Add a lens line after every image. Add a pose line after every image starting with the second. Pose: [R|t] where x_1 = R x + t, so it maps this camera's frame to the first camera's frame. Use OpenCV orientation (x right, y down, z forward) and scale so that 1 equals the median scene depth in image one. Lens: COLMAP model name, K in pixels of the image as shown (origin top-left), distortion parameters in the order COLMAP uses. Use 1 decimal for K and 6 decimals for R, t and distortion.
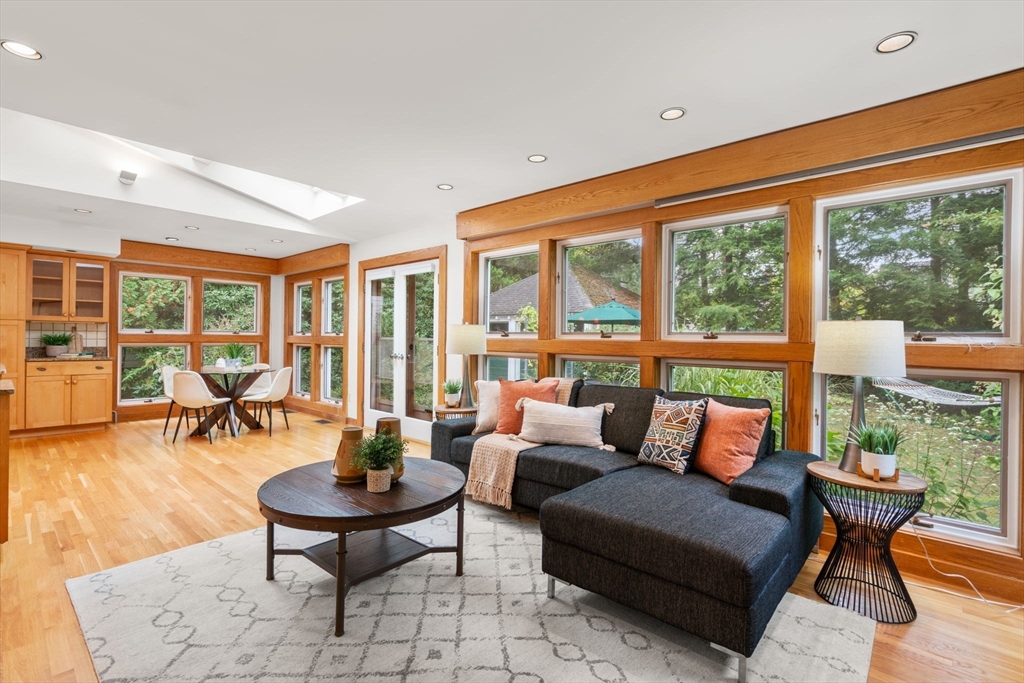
lens RADIAL K [[465.5, 0, 512.3], [0, 465.5, 337.3], [0, 0, 1]] dist [-0.013756, 0.002293]
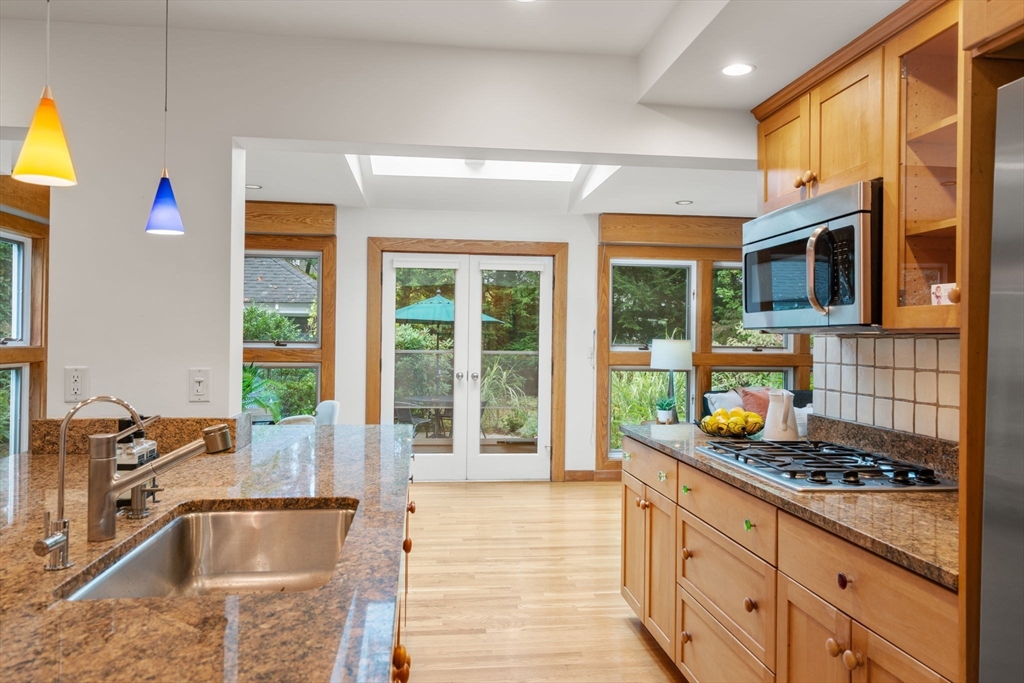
lens RADIAL K [[739.3, 0, 509.7], [0, 739.3, 336.7], [0, 0, 1]] dist [0.021627, 0.002558]
pose [[0.661674, -0.002225, 0.749789, -1.023023], [-0.004959, 0.999961, 0.007344, -0.029462], [-0.749775, -0.008577, 0.661637, 0.145334]]
